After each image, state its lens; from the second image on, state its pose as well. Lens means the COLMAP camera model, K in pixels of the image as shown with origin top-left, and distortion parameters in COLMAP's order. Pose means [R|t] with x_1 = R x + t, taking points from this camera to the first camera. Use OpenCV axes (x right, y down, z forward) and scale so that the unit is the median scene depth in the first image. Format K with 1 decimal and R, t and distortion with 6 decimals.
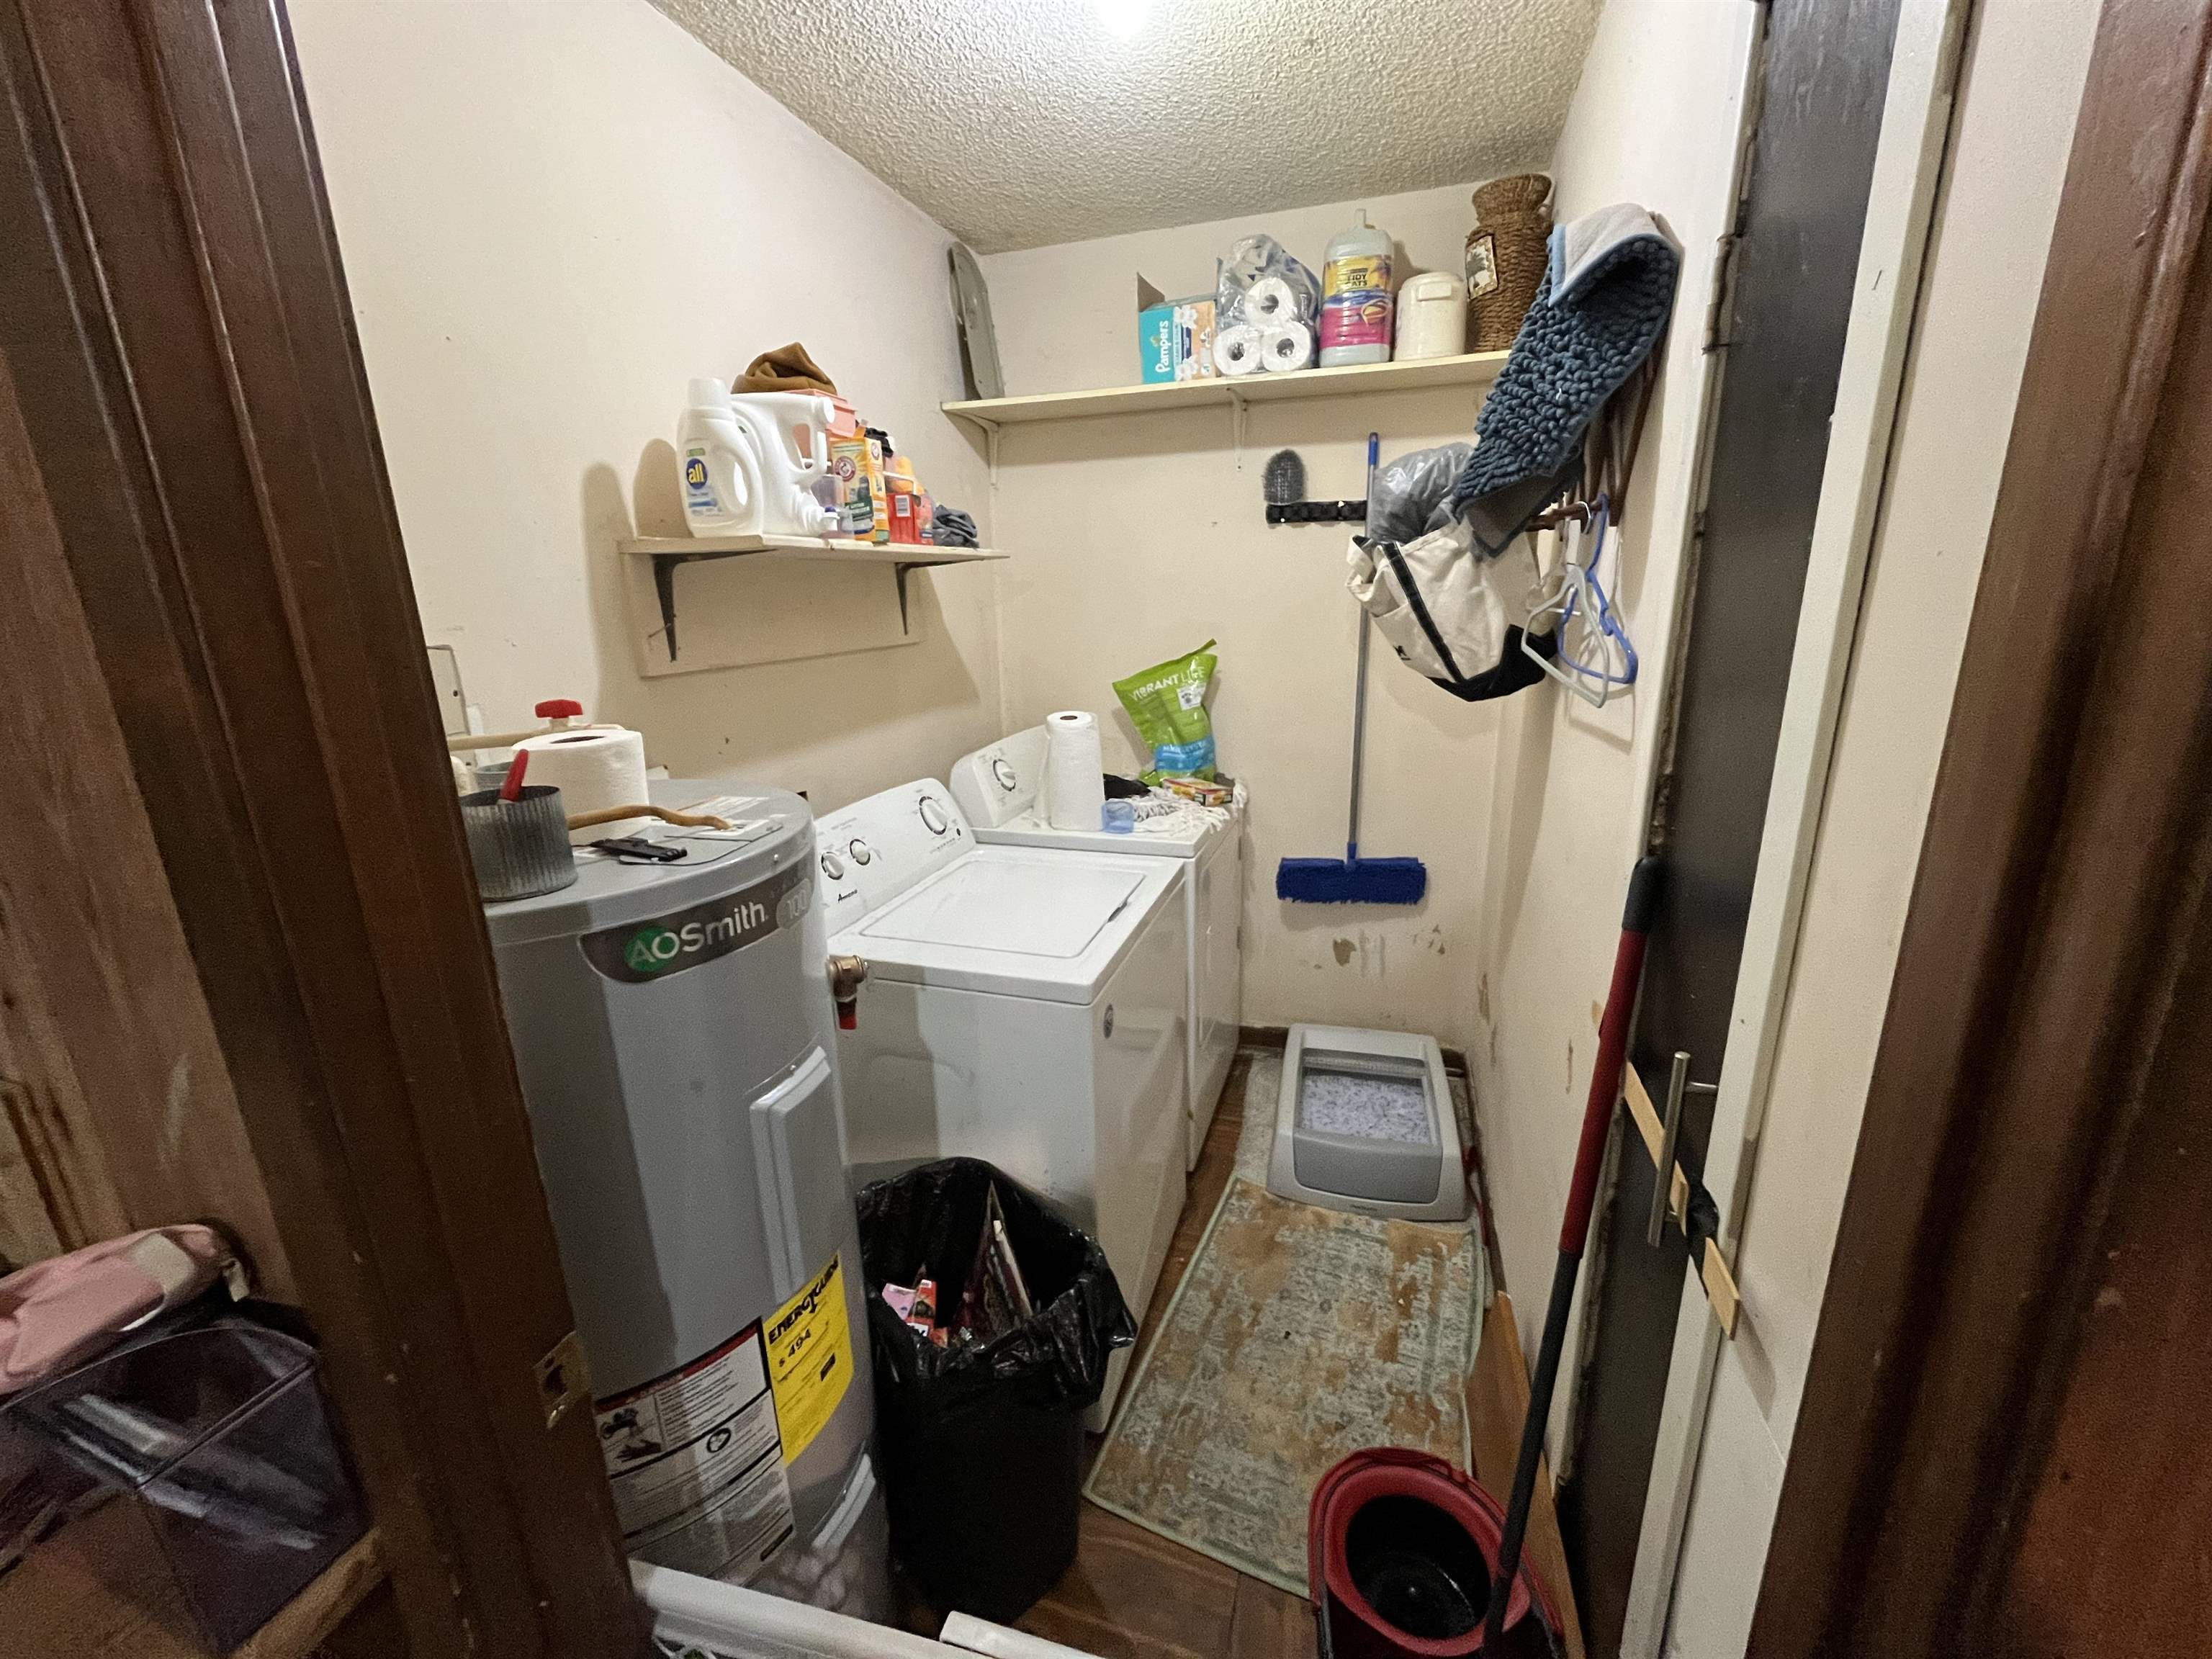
lens RADIAL K [[897.7, 0, 1105.2], [0, 897.7, 831.1], [0, 0, 1]] dist [-0.003264, 0.000192]
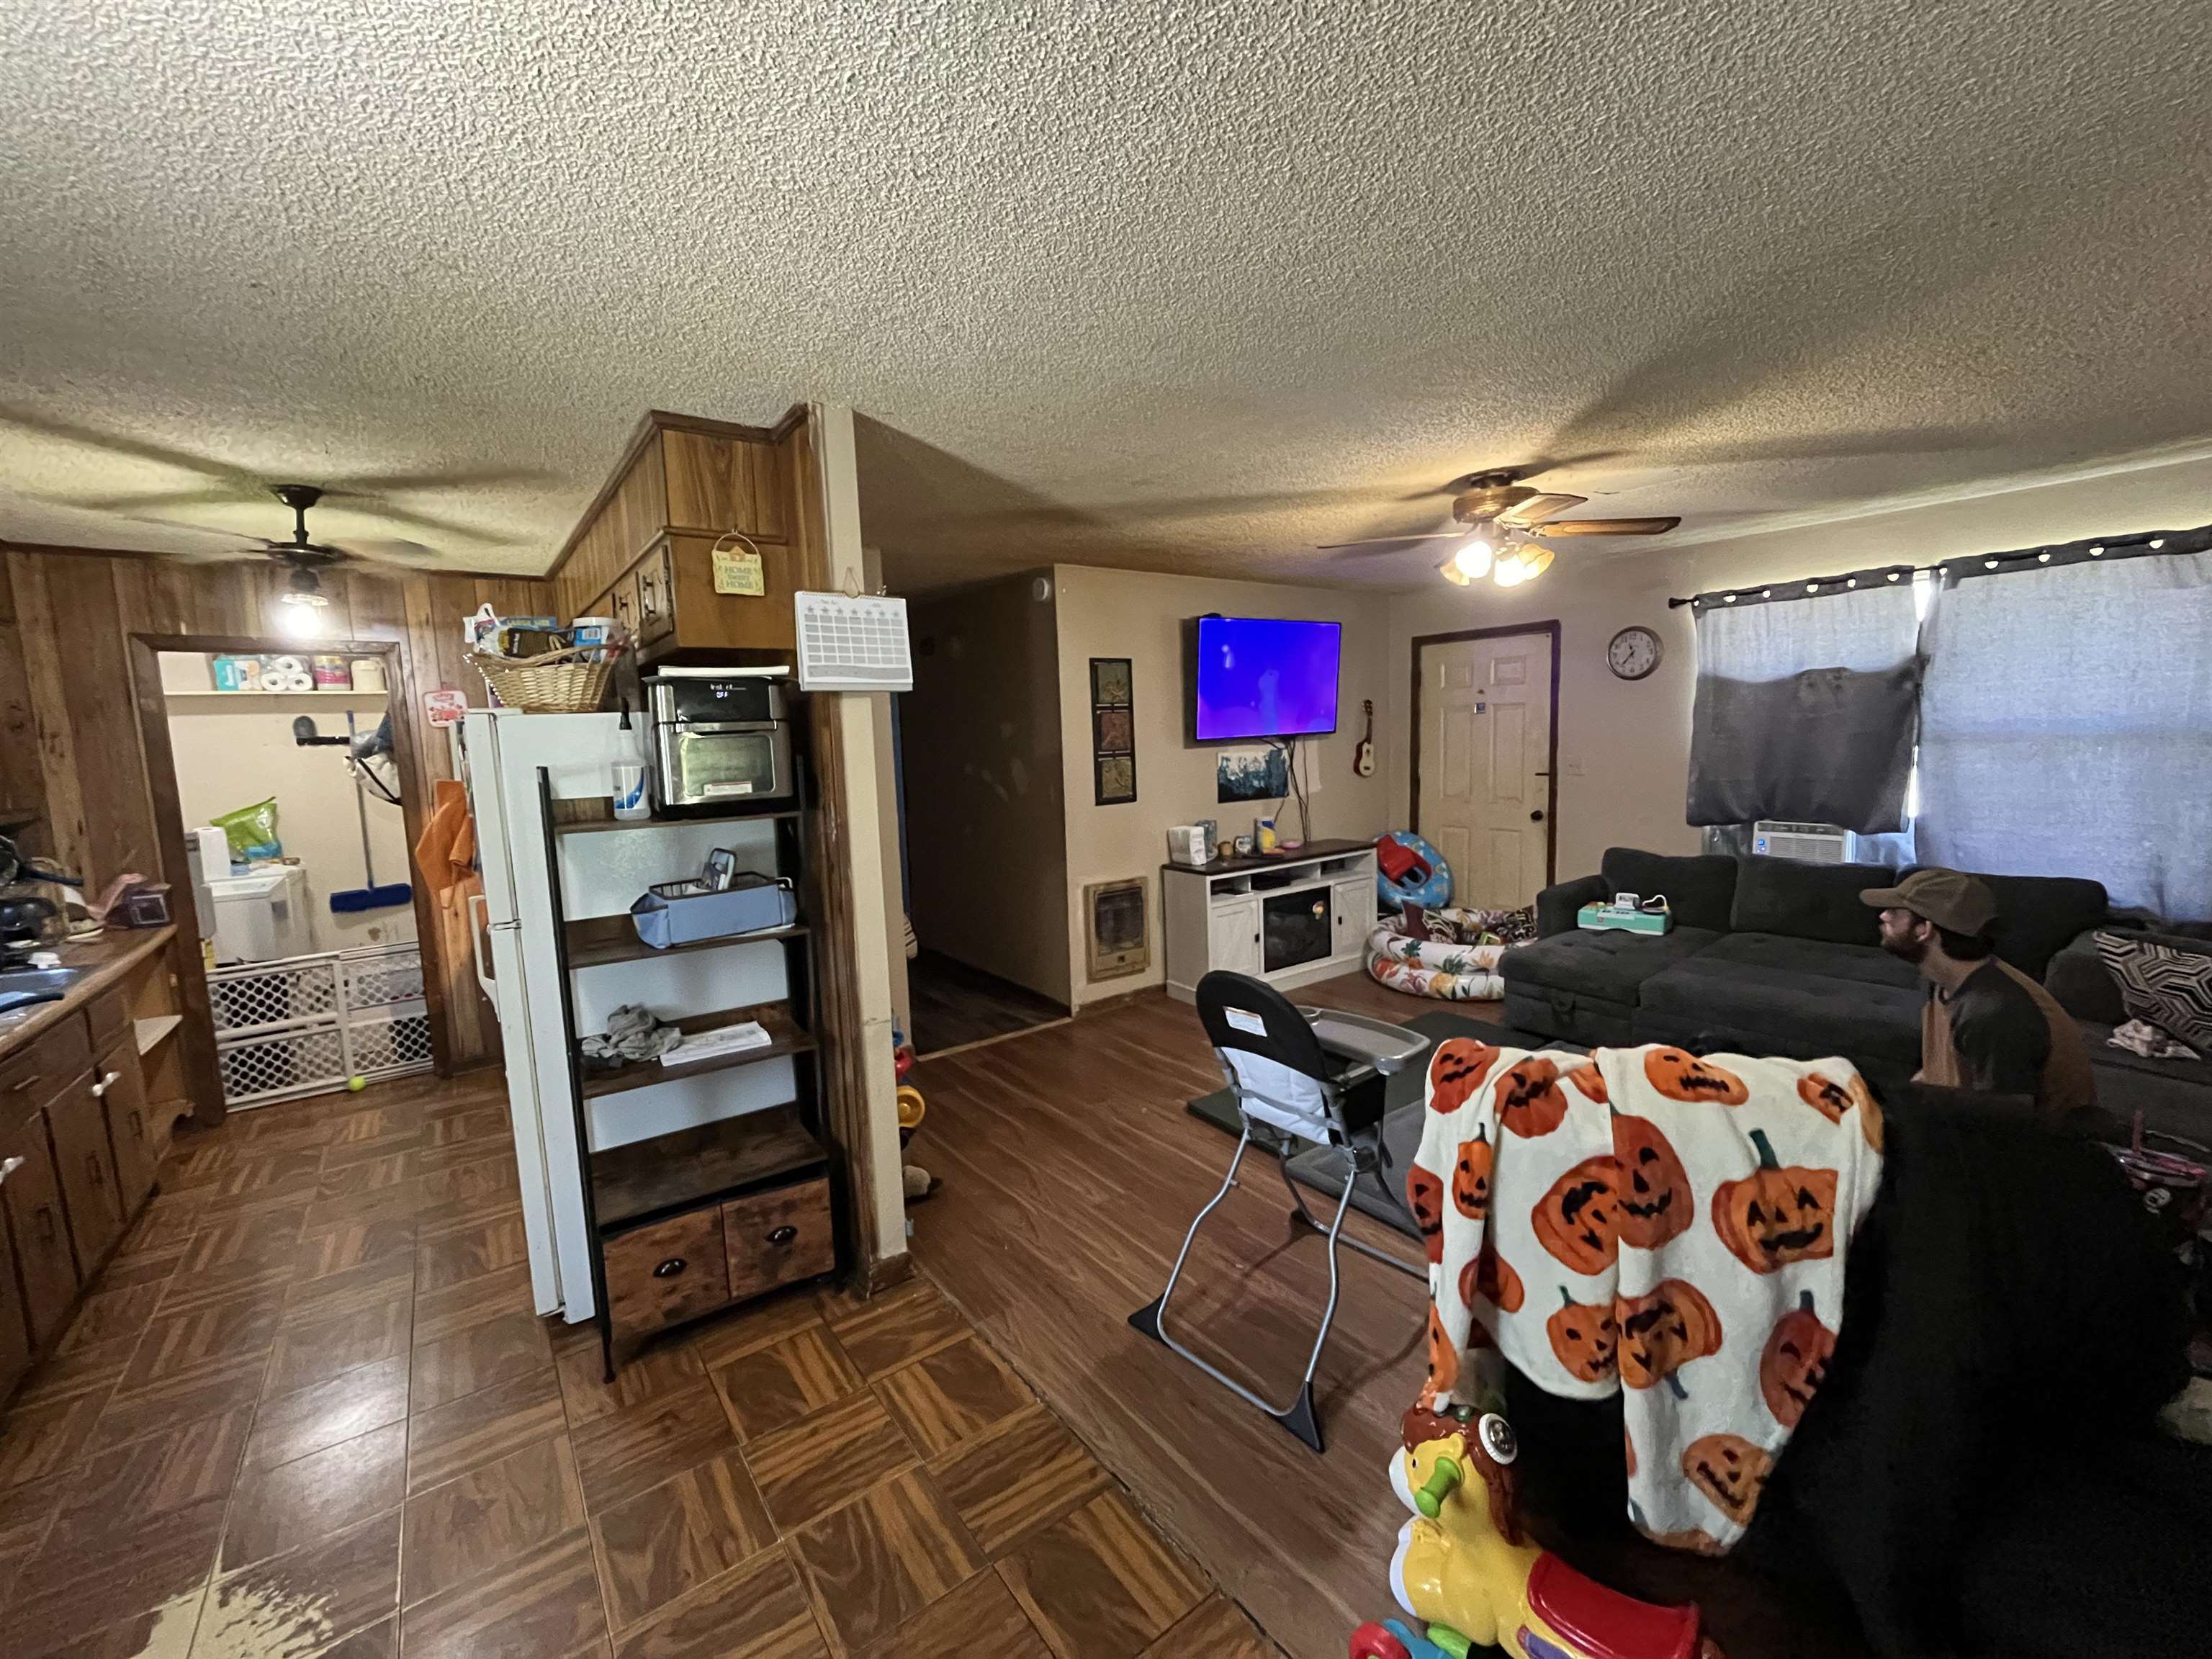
lens RADIAL K [[897.7, 0, 1105.2], [0, 897.7, 831.1], [0, 0, 1]] dist [-0.003264, 0.000192]
pose [[0.583683, -0.086295, 0.807383, -0.554269], [0.232540, 0.970453, -0.064386, 0.571305], [-0.777971, 0.225330, 0.586504, -2.185495]]
